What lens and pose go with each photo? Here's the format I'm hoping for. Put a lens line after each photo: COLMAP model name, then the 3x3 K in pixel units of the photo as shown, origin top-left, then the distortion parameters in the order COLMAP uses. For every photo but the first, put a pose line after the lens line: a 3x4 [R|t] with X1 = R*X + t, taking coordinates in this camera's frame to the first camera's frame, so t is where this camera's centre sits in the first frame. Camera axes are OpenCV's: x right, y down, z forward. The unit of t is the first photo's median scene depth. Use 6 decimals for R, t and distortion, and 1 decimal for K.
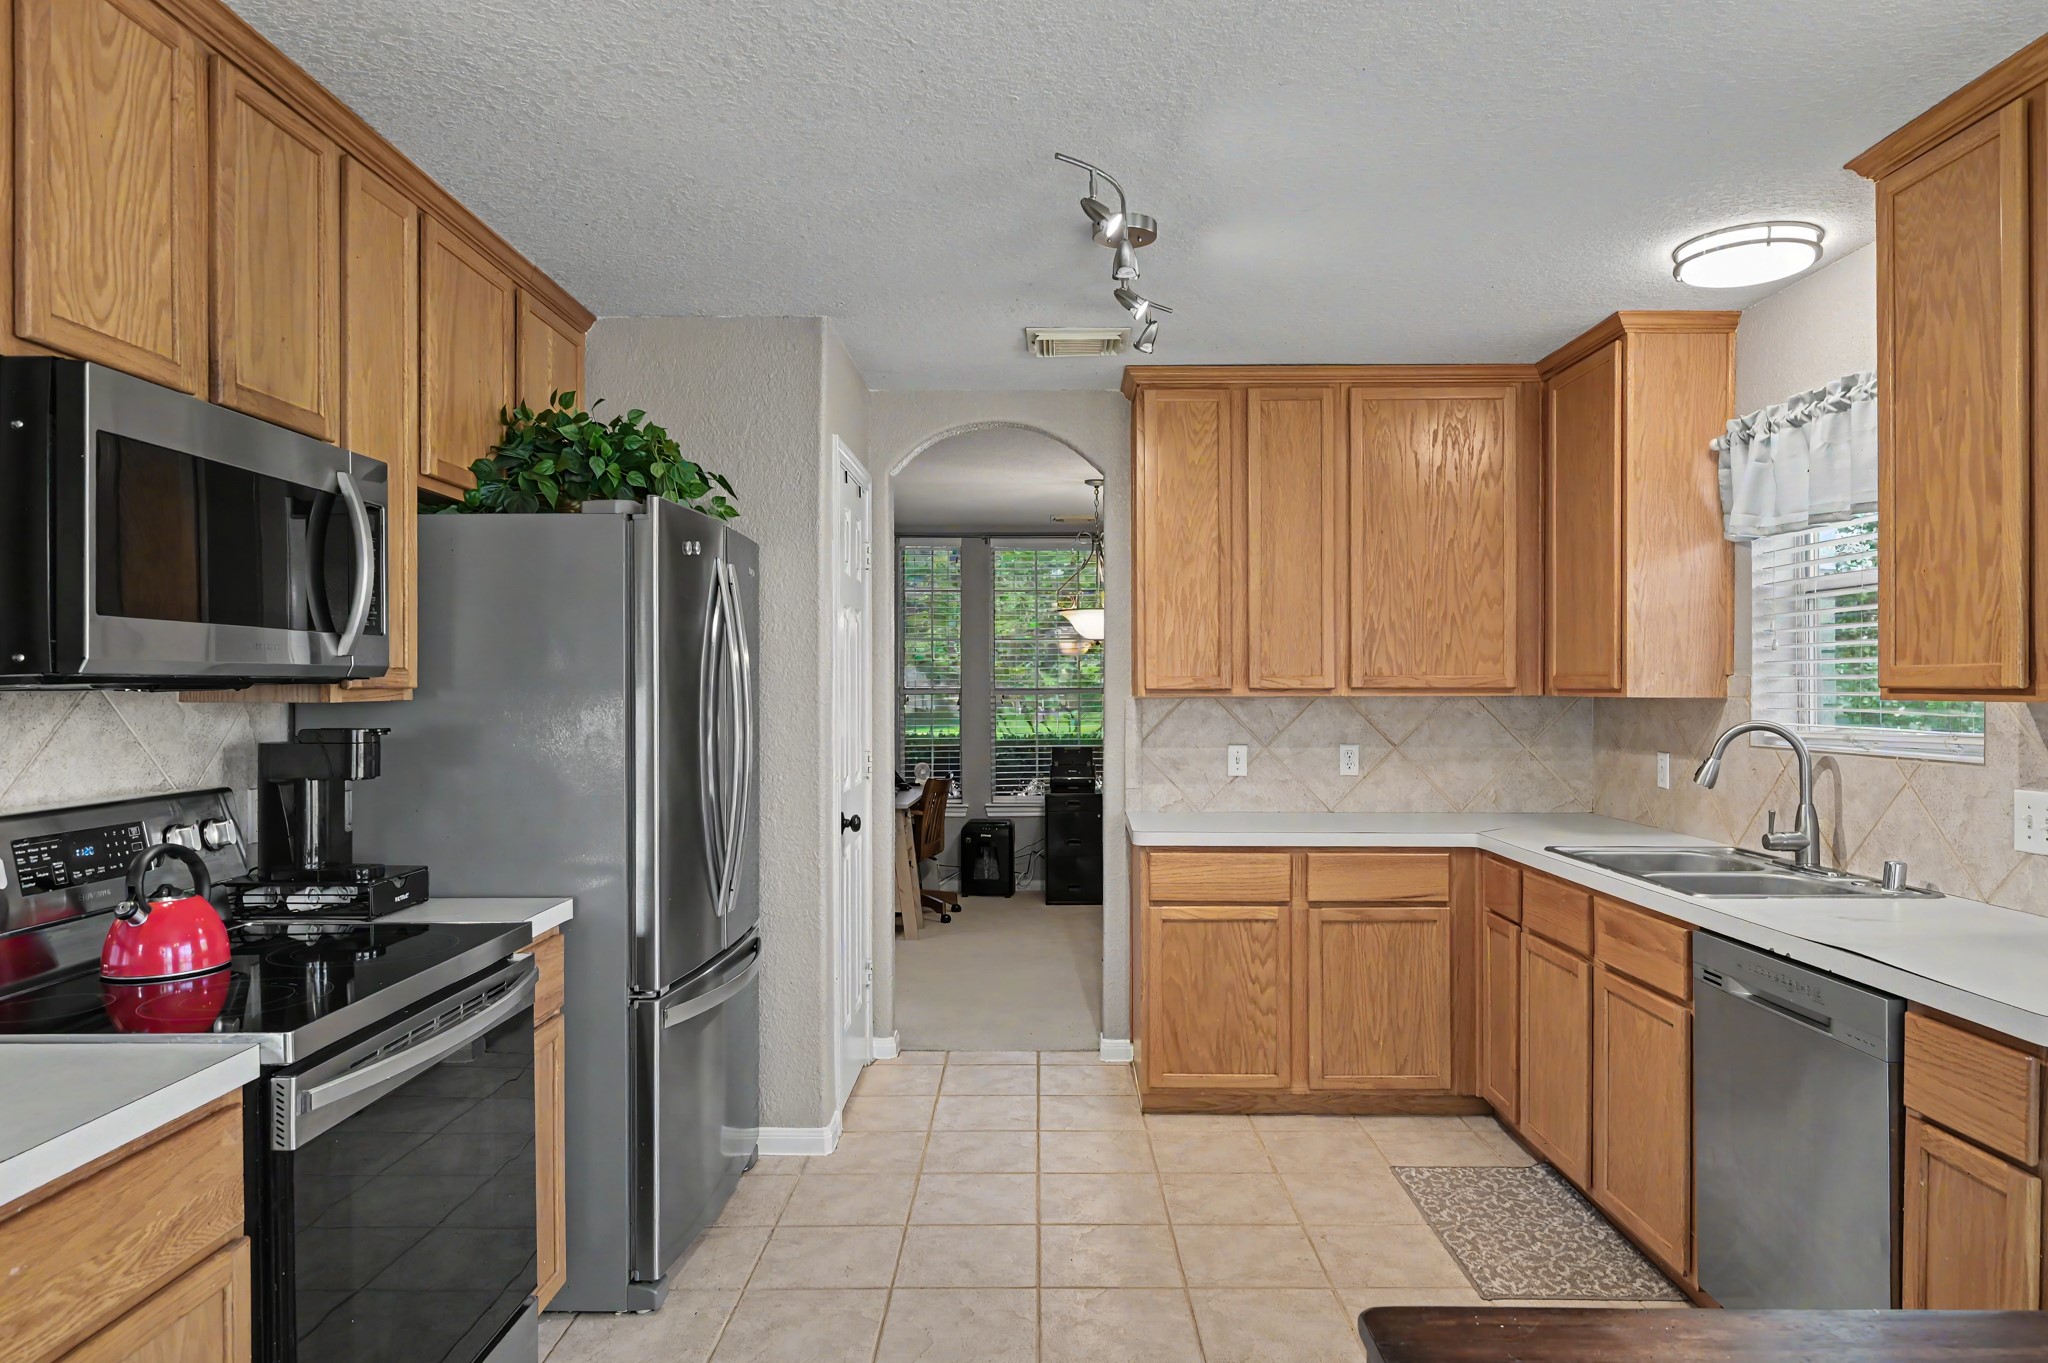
lens RADIAL K [[1204.8, 0, 1026.4], [0, 1204.8, 686.2], [0, 0, 1]] dist [0.001892, 0.000479]
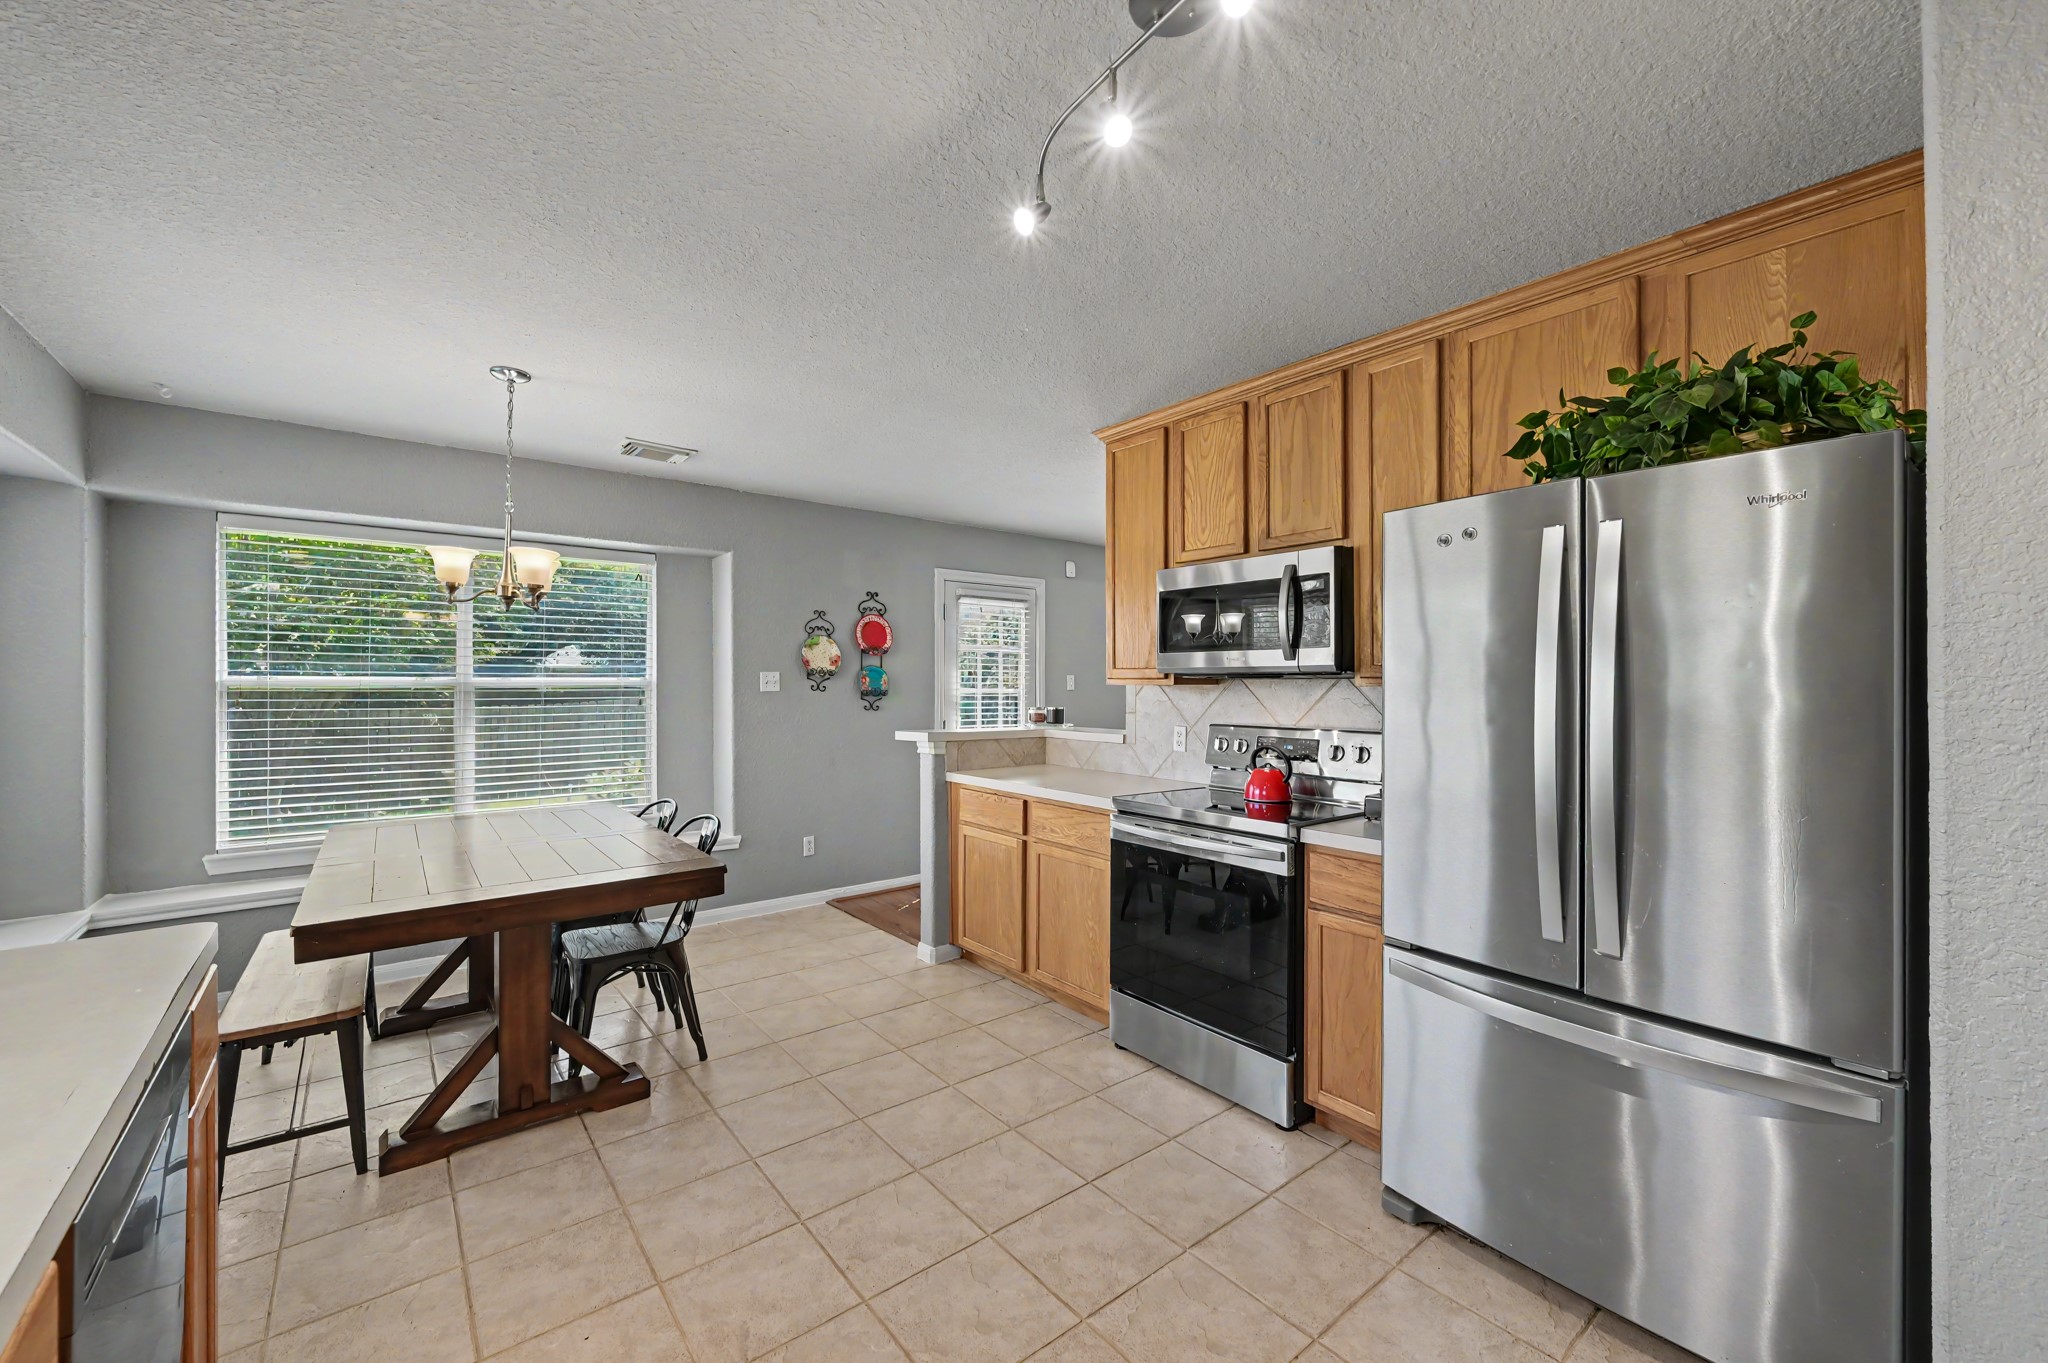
lens RADIAL K [[815.0, 0, 1024.1], [0, 815.0, 687.5], [0, 0, 1]] dist [0.001406, -0.000368]
pose [[-0.772433, -0.001021, -0.635095, 0.433546], [-0.003918, 0.999987, 0.003158, 0.011630], [0.635084, 0.004928, -0.772427, 1.301706]]
